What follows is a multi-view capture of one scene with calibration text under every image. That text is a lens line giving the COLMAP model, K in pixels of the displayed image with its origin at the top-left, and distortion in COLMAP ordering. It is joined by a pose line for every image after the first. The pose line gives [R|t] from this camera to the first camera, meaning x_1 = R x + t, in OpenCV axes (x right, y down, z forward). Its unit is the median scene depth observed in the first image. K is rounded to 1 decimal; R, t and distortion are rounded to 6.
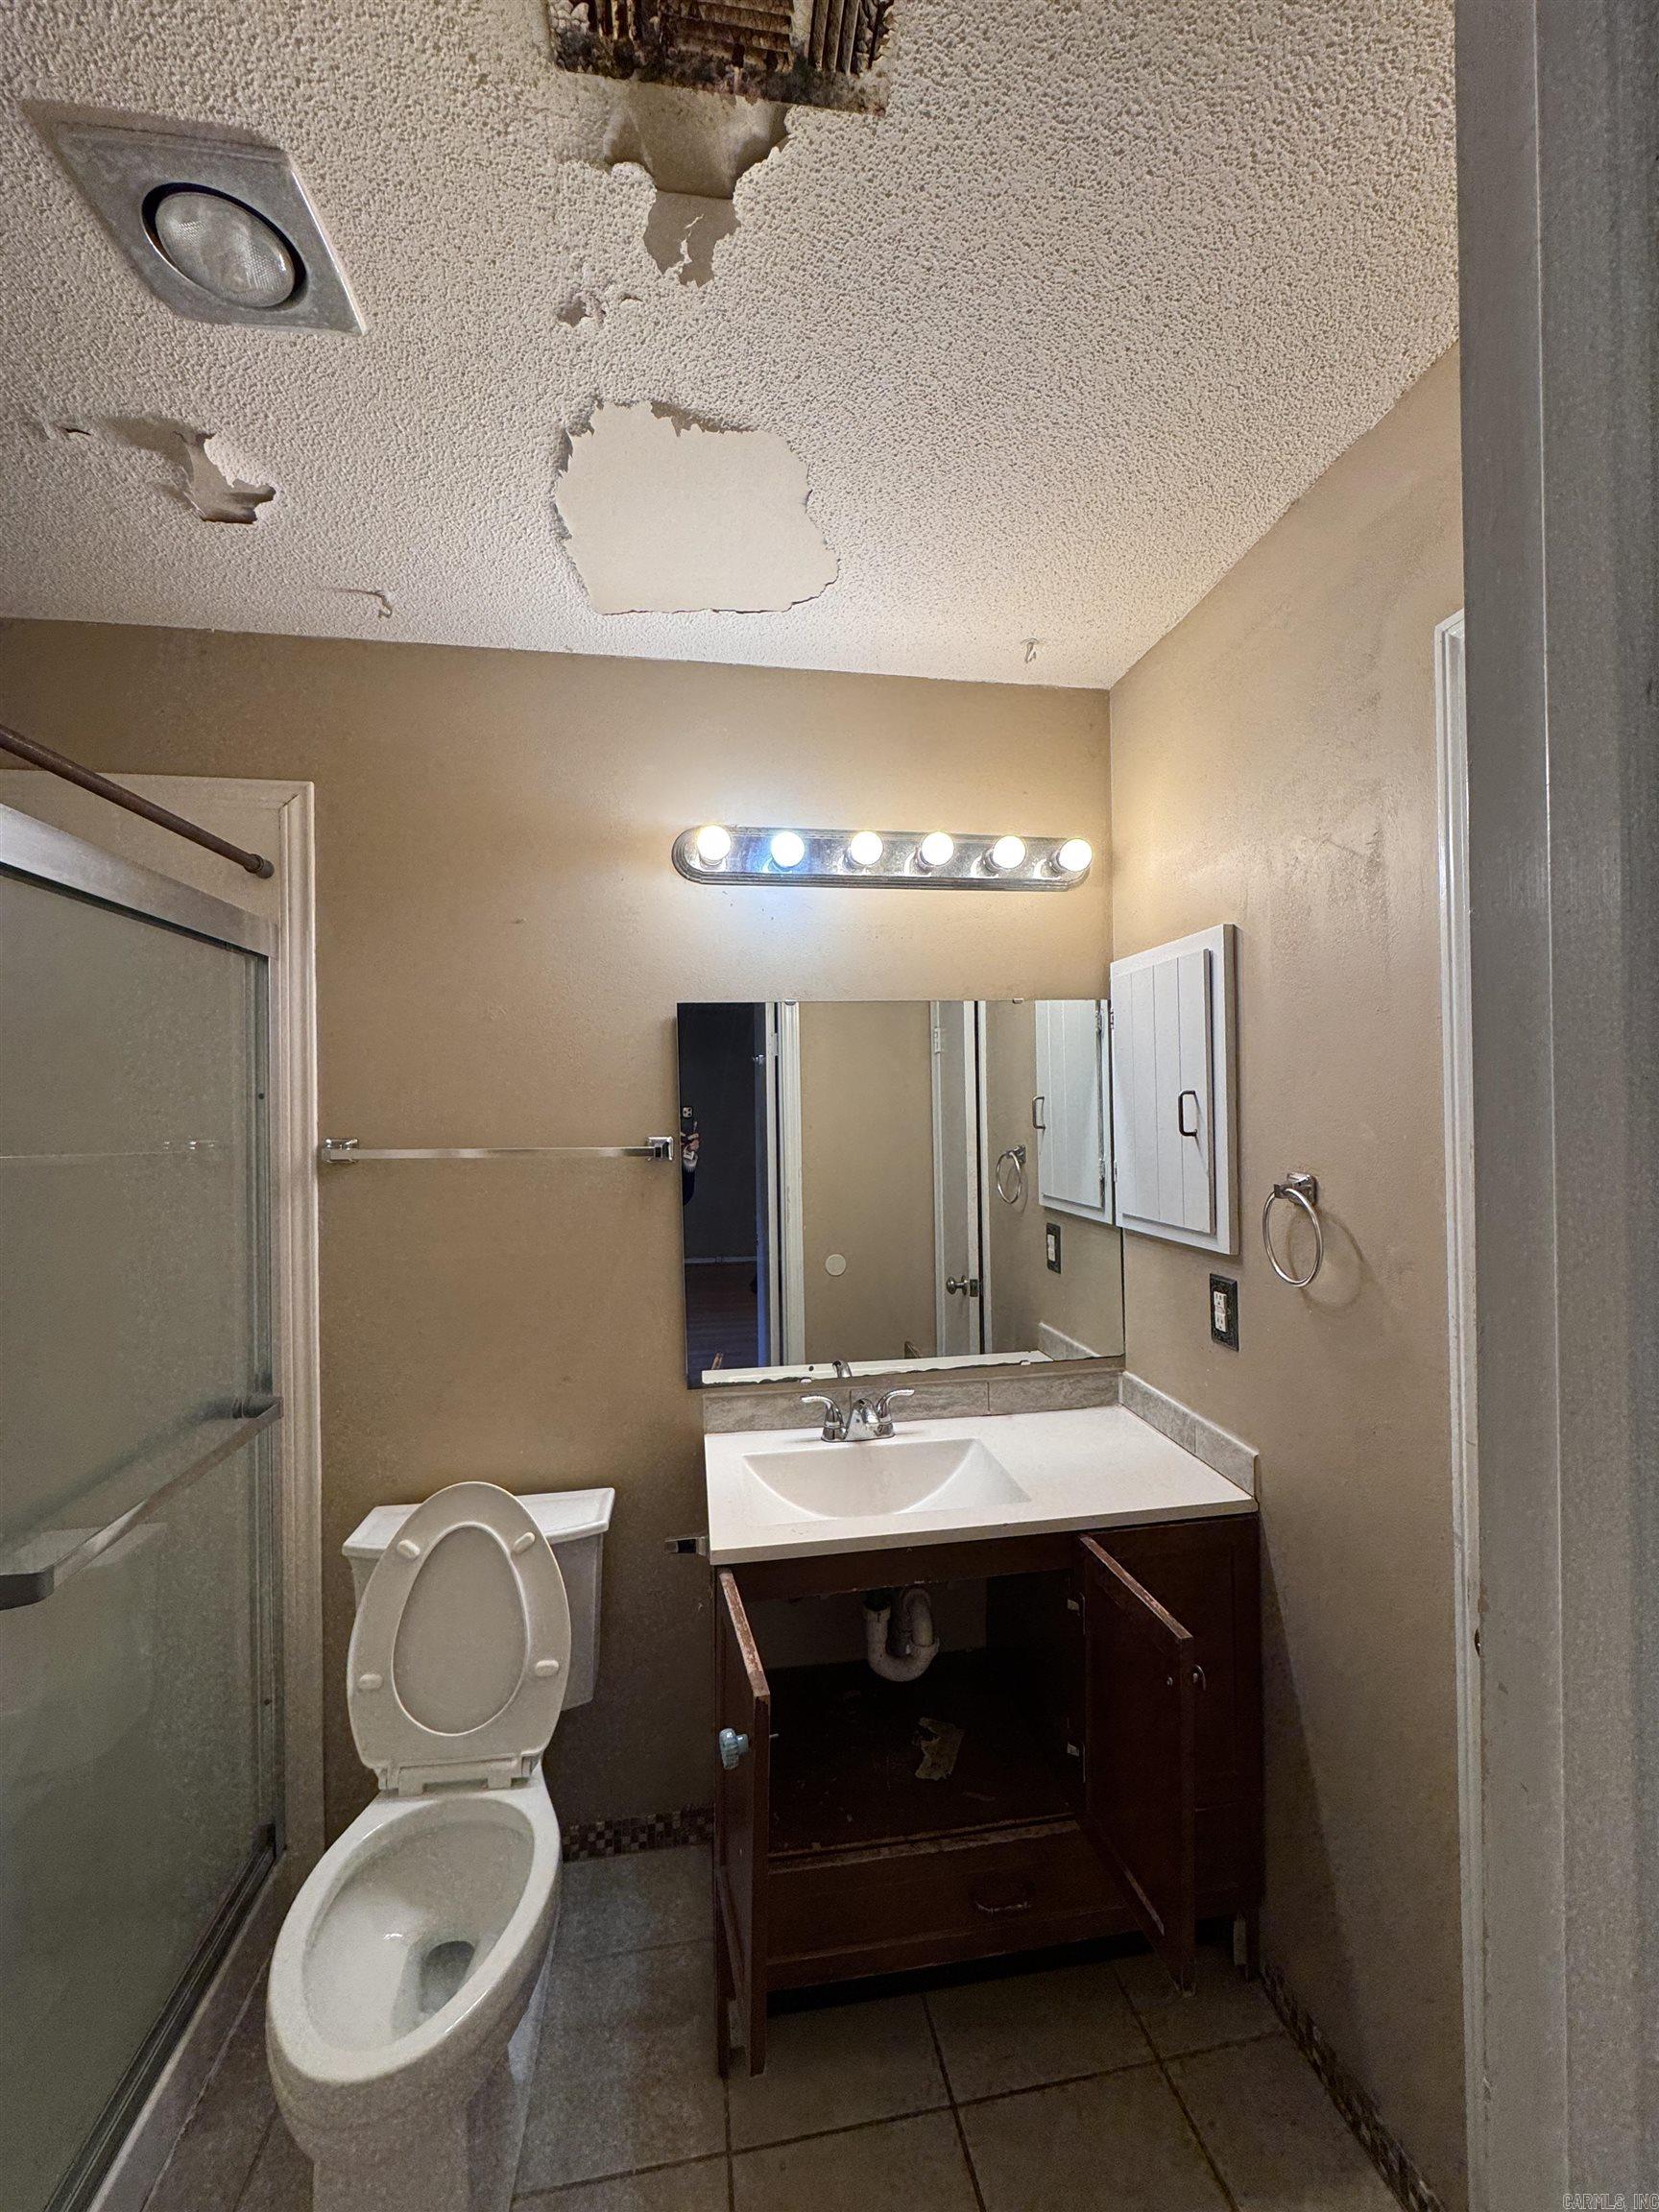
lens RADIAL K [[883.9, 0, 834.7], [0, 883.9, 1102.7], [0, 0, 1]] dist [-0.001806, -0.000779]
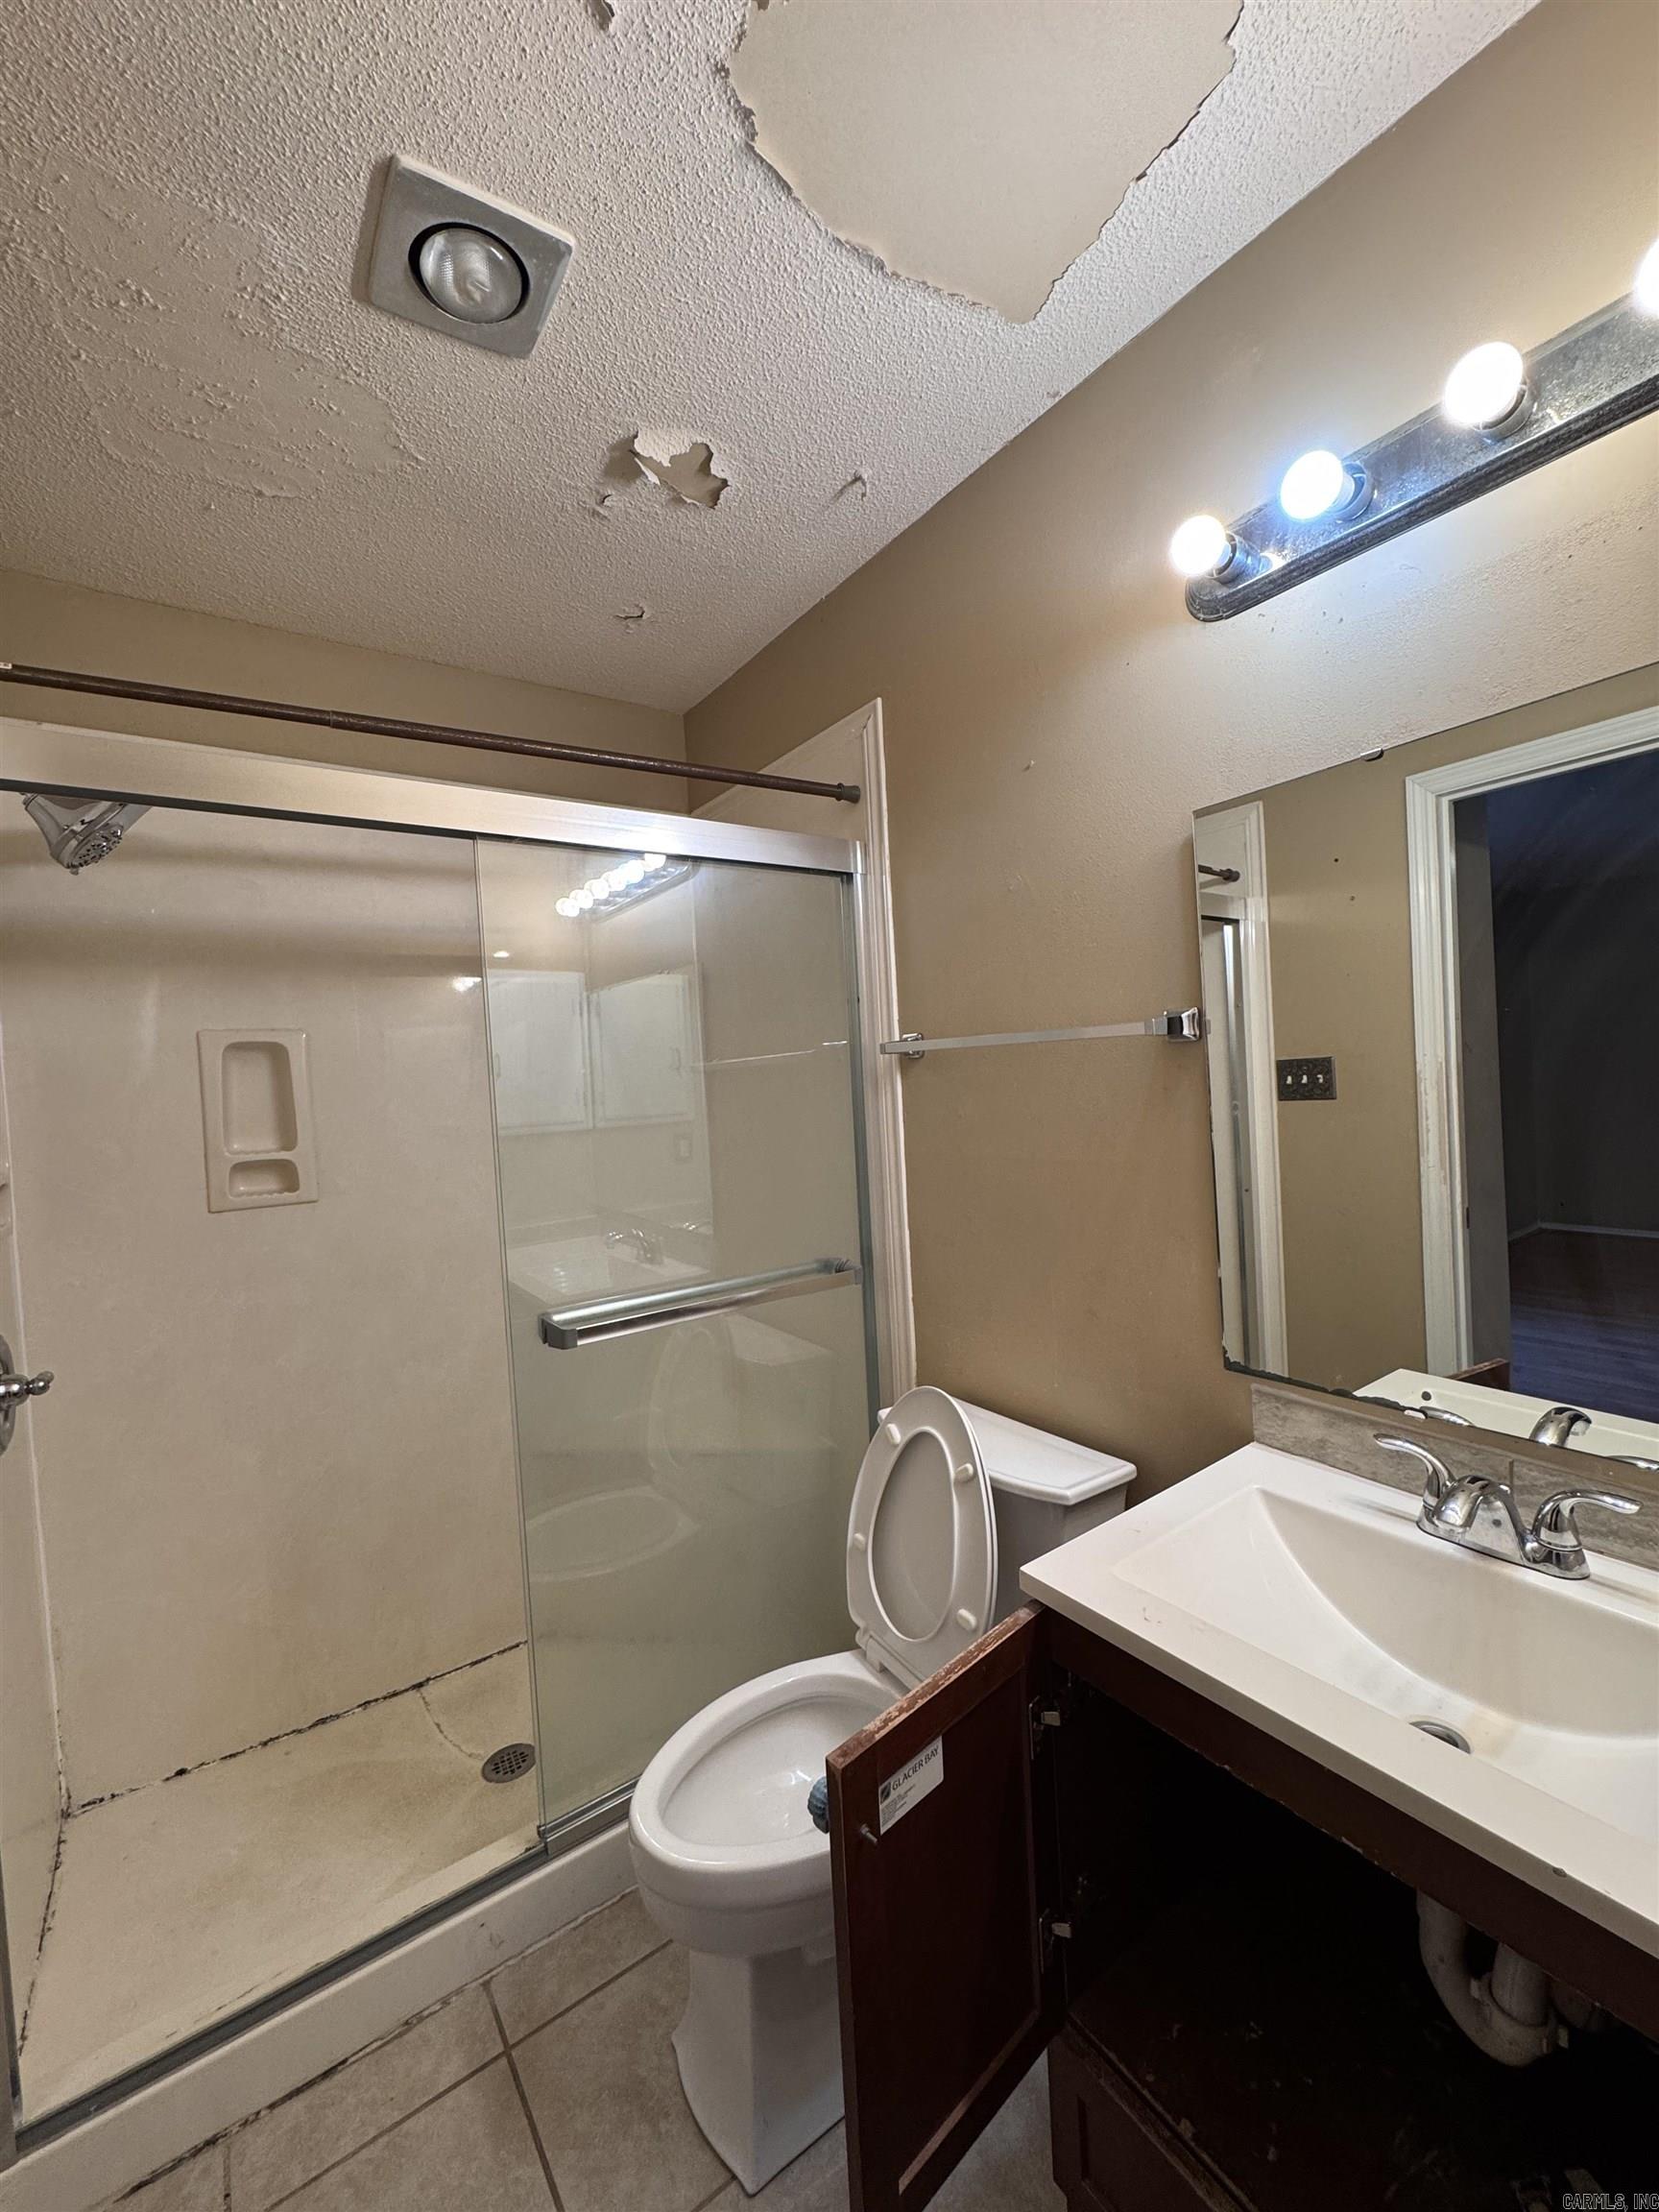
lens RADIAL K [[883.9, 0, 834.5], [0, 883.9, 1100.8], [0, 0, 1]] dist [-0.001806, -0.000779]
pose [[0.445287, 0.010700, -0.895324, 0.333955], [0.054811, 0.997728, 0.039184, 0.072992], [0.893708, -0.066521, 0.443689, 0.451034]]
